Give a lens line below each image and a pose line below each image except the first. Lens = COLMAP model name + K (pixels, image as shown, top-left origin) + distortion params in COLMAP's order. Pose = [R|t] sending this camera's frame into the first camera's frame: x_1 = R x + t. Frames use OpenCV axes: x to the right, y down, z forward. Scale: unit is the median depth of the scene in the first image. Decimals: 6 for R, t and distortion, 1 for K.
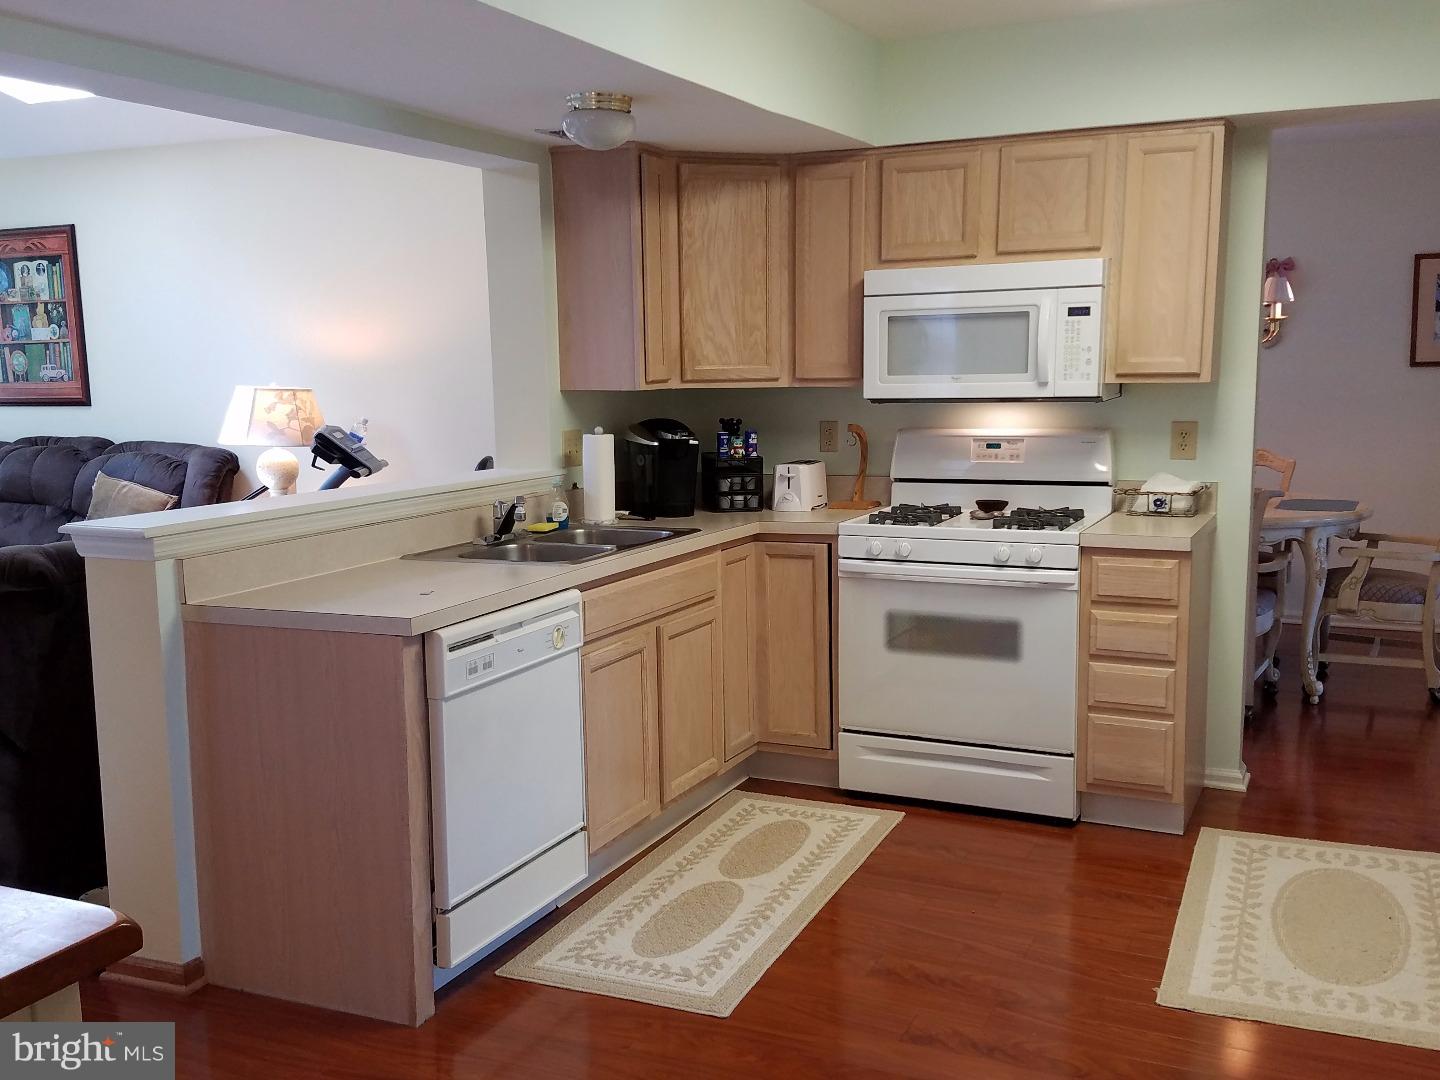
lens RADIAL K [[1397.9, 0, 738.1], [0, 1397.9, 561.2], [0, 0, 1]] dist [0.240610, -0.498114]
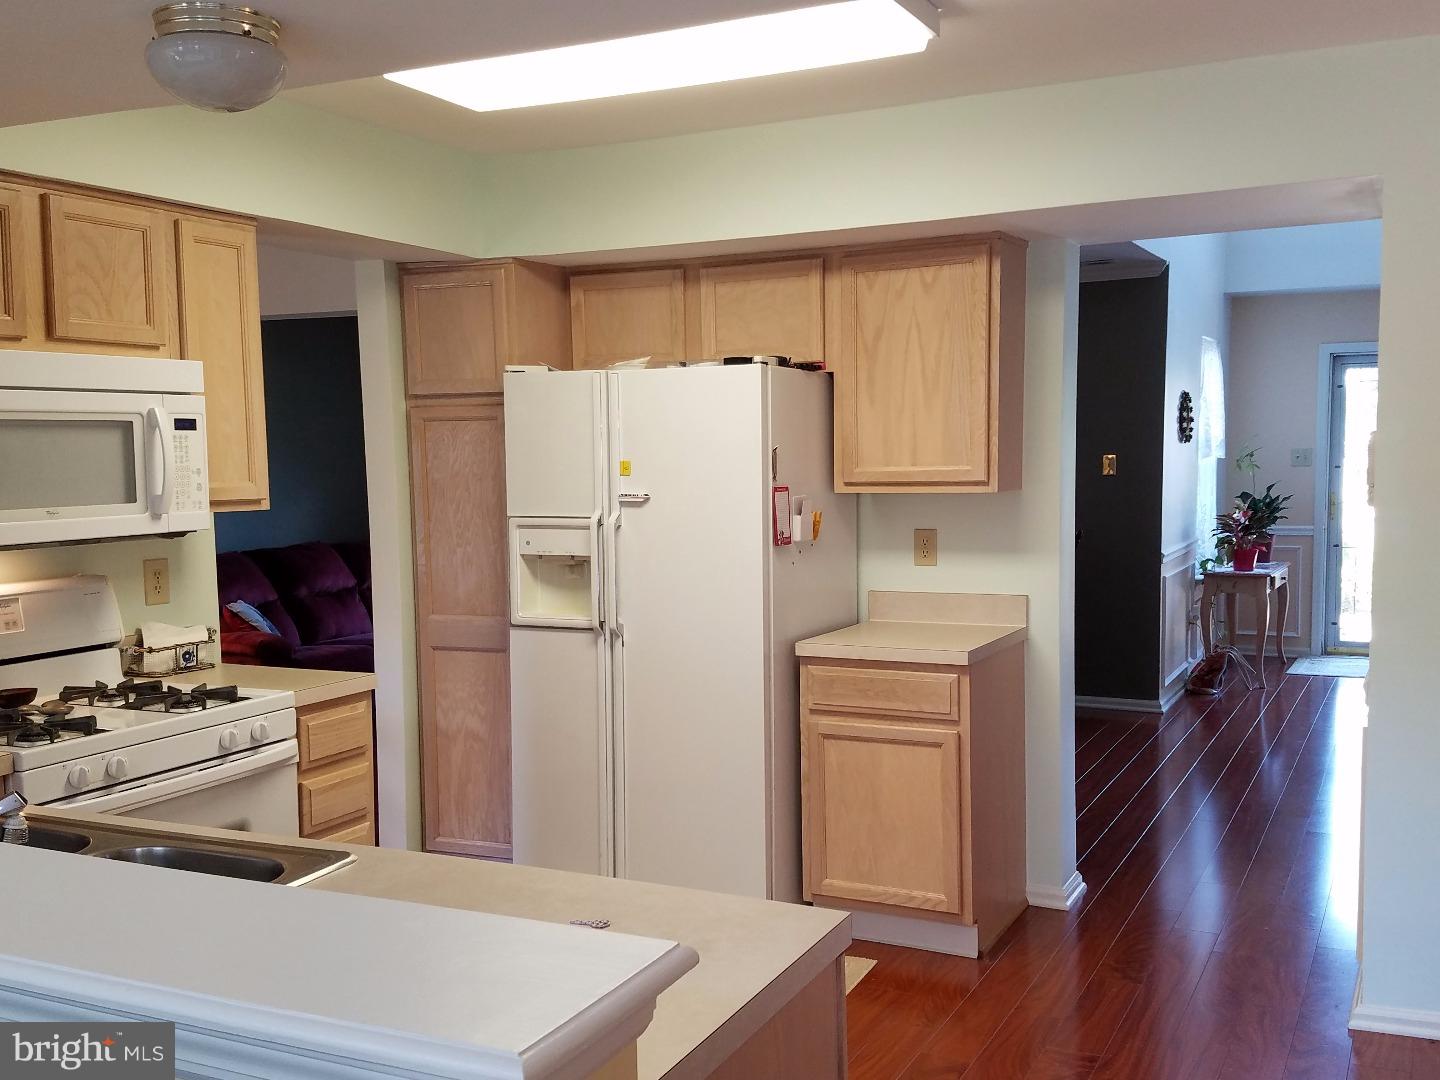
lens RADIAL K [[1397.9, 0, 738.1], [0, 1397.9, 561.2], [0, 0, 1]] dist [0.240610, -0.498114]
pose [[0.016991, -0.067328, 0.997586, -0.379410], [0.162716, 0.984616, 0.063681, -0.069517], [-0.986527, 0.161241, 0.027684, 0.470868]]
